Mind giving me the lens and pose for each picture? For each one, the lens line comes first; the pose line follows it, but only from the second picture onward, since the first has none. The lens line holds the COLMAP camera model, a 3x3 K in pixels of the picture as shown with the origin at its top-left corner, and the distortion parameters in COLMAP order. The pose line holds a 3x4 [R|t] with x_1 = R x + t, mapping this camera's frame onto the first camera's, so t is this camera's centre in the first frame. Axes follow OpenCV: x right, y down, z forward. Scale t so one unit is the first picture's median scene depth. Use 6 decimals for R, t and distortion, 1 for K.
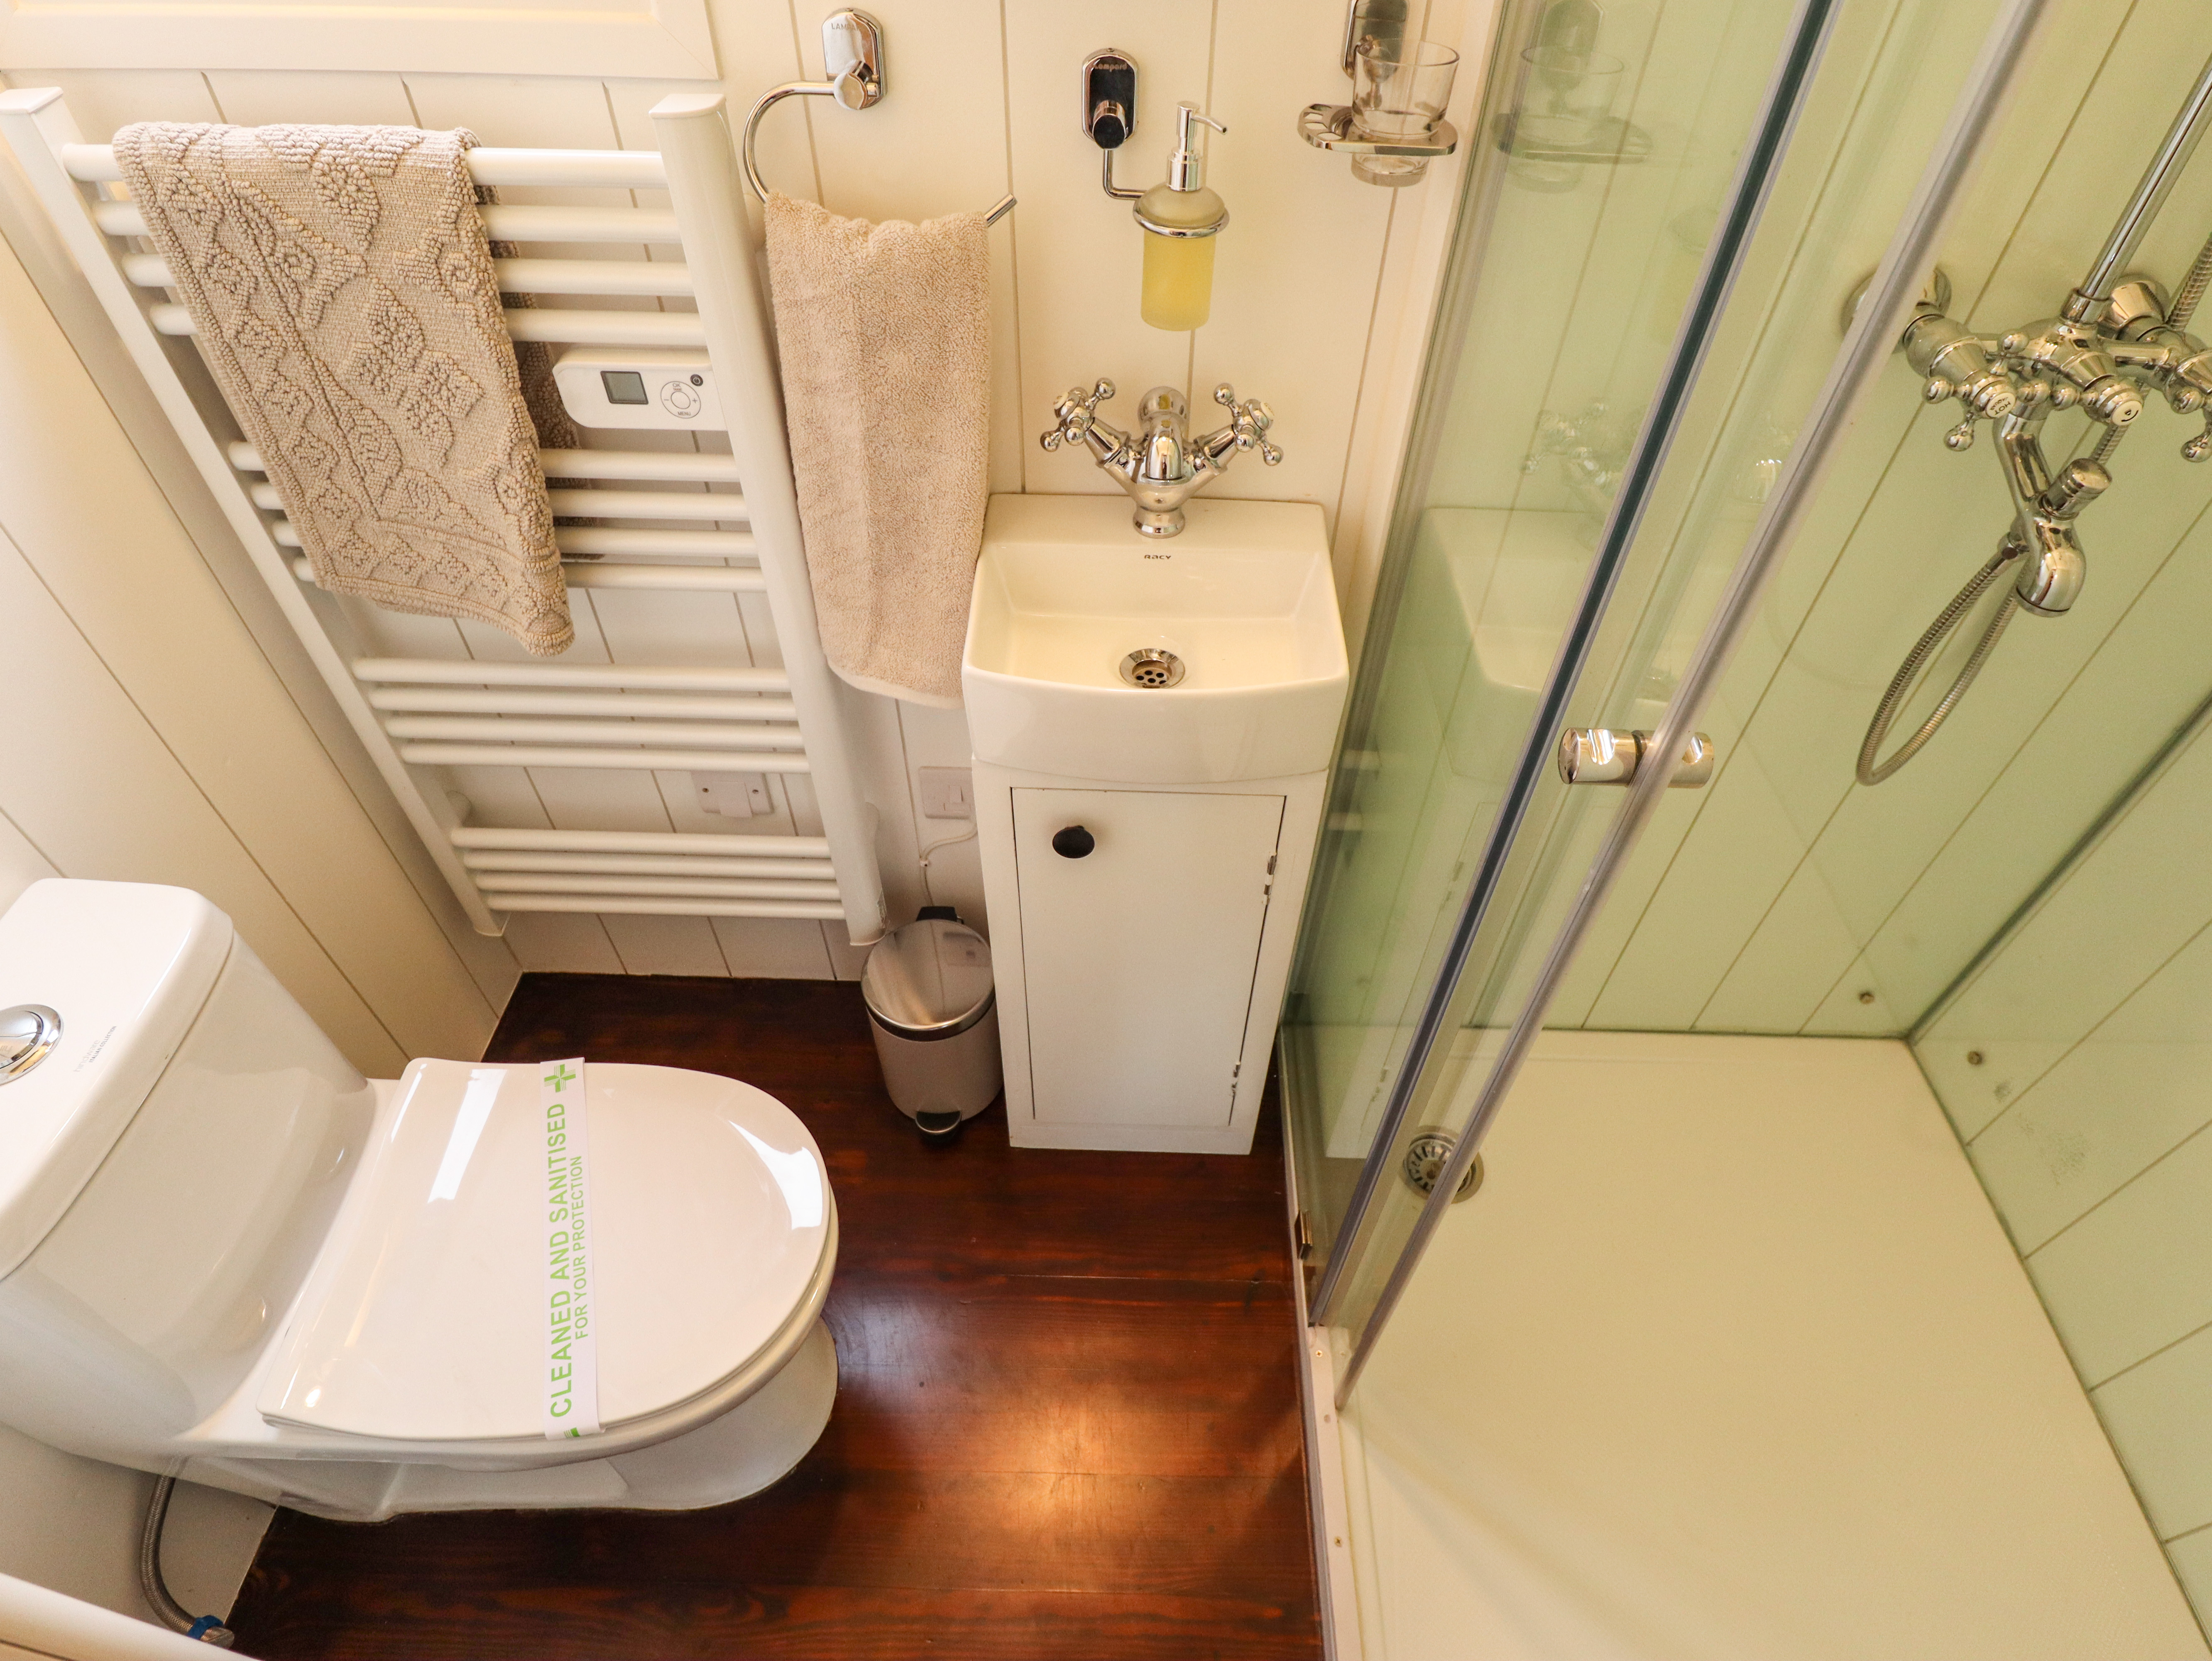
lens RADIAL K [[1163.4, 0, 1122.7], [0, 1163.4, 818.1], [0, 0, 1]] dist [-0.000258, -0.013338]
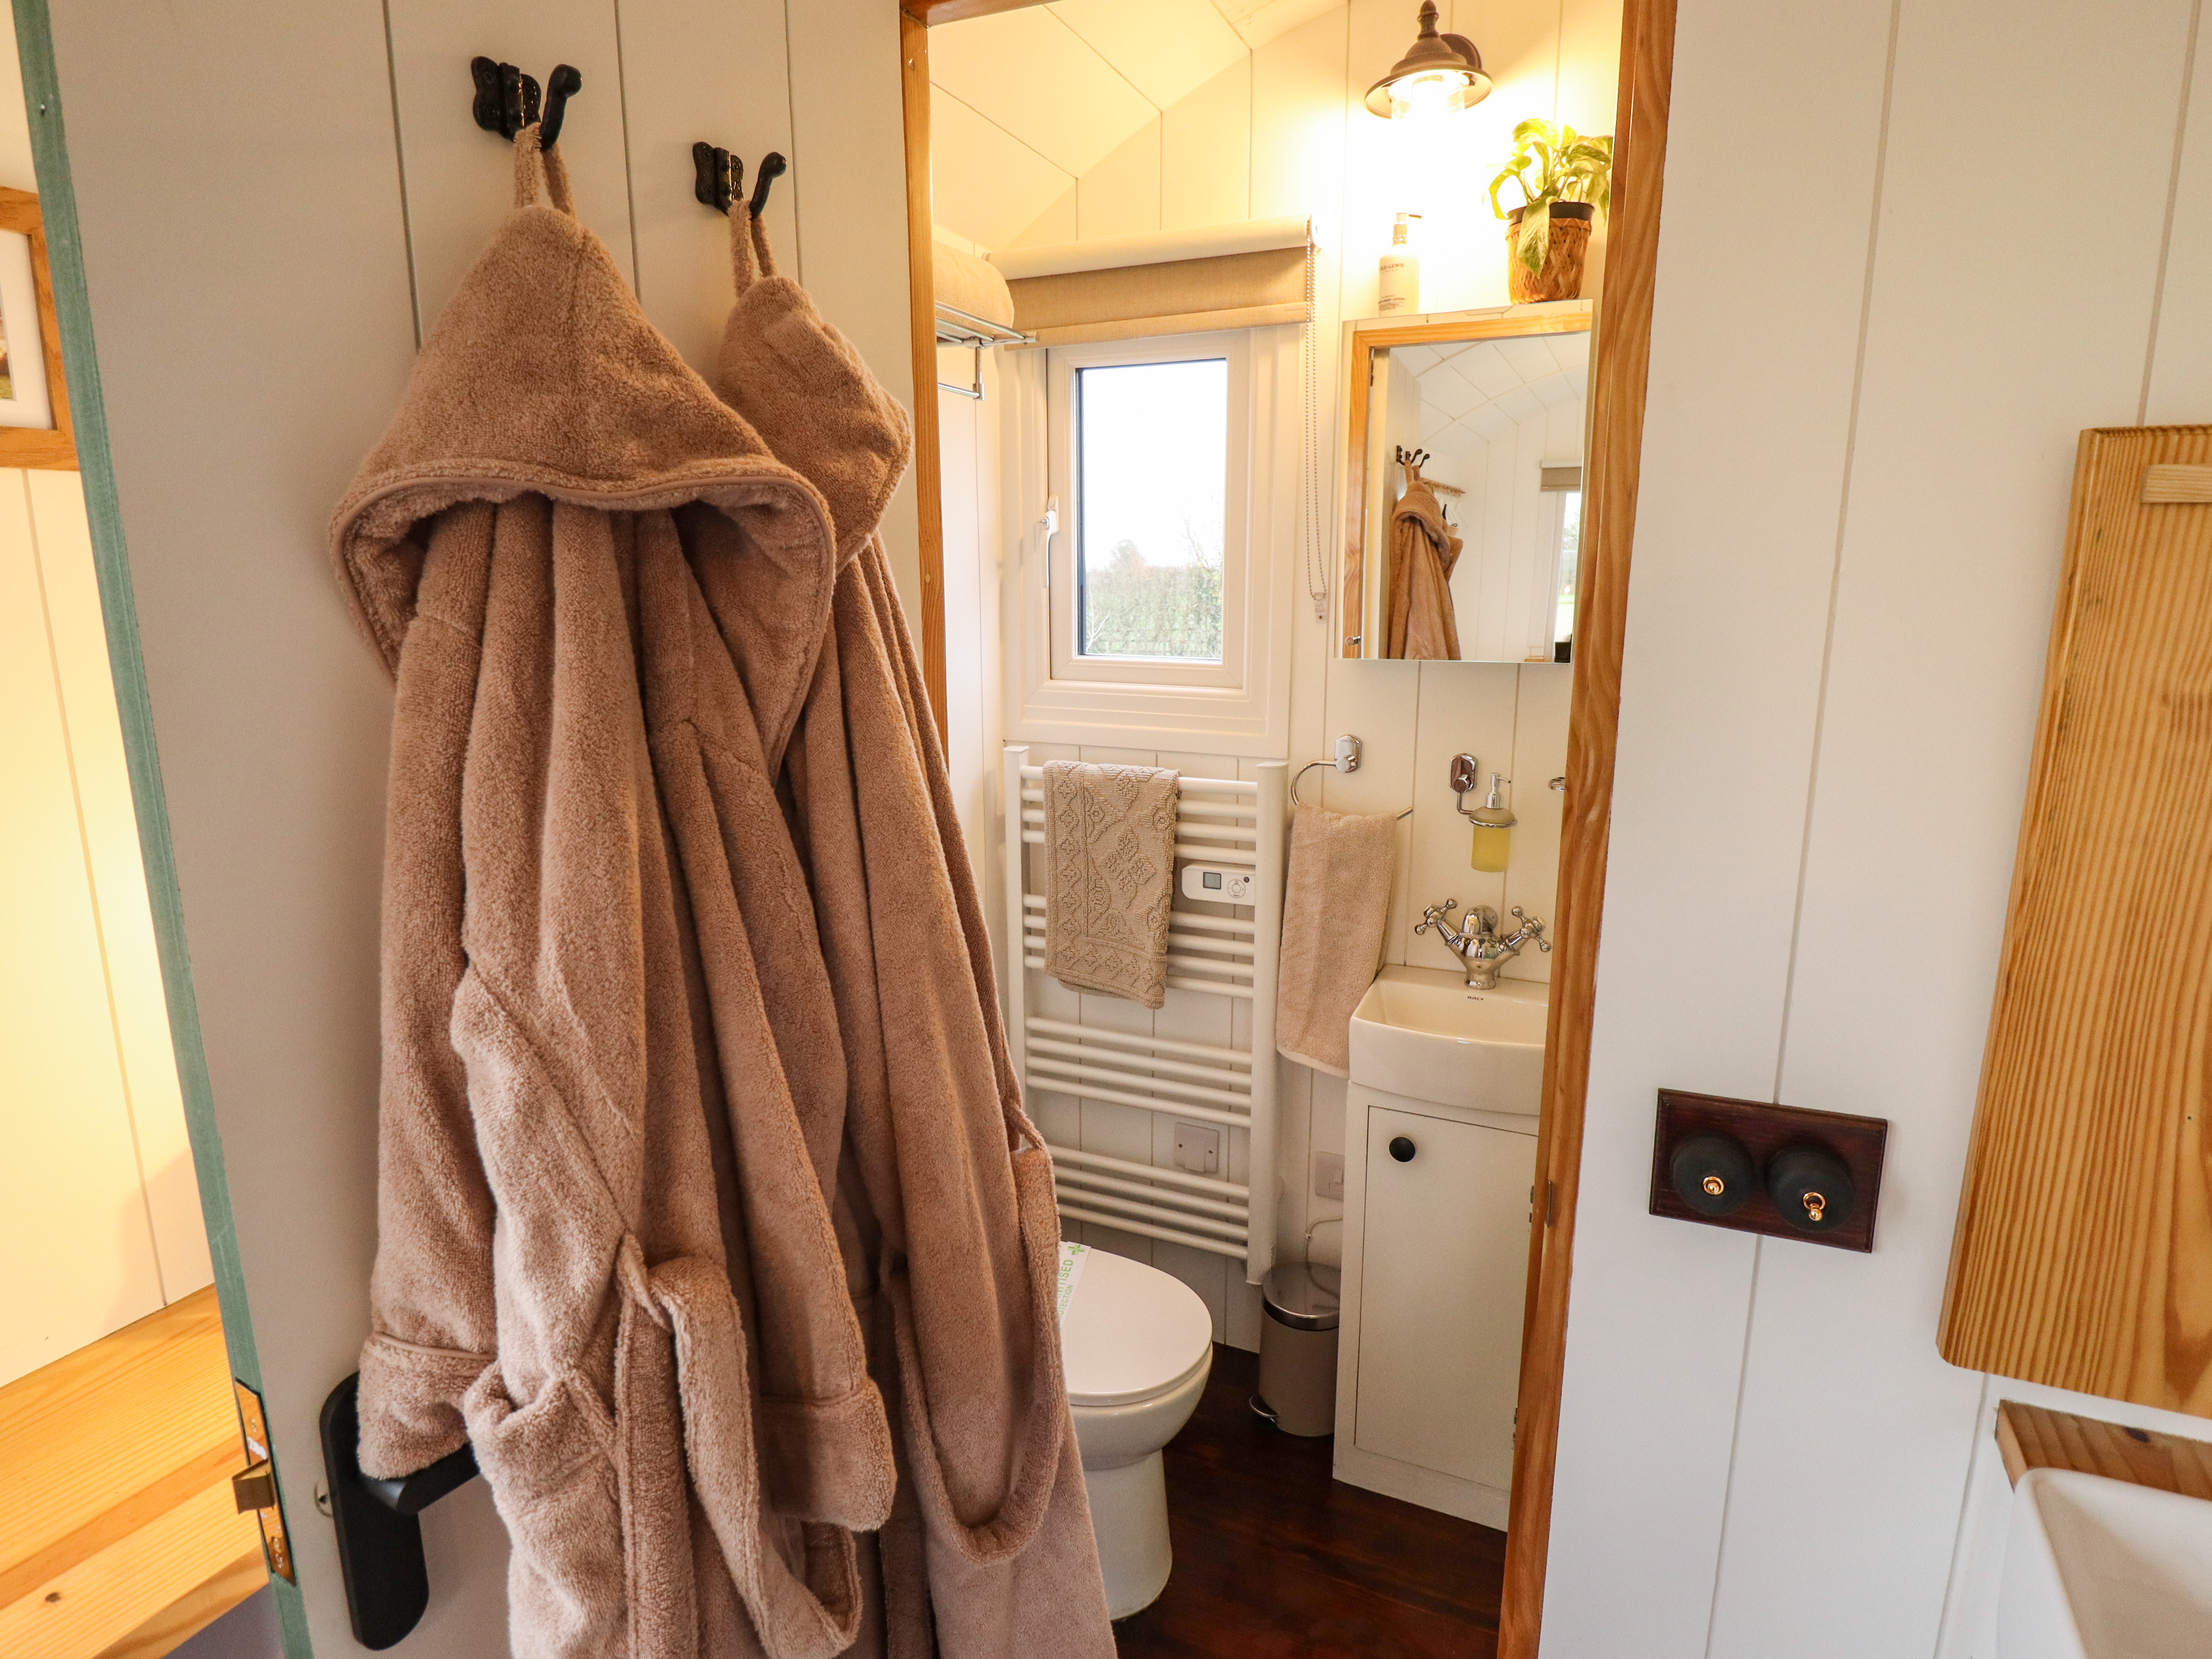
lens RADIAL K [[1163.3, 0, 1111.4], [0, 1163.3, 817.3], [0, 0, 1]] dist [-0.000258, -0.013338]
pose [[0.913619, 0.055253, -0.402799, 0.237648], [-0.278149, 0.807533, -0.520118, 0.667460], [0.296536, 0.587228, 0.753147, -0.683957]]
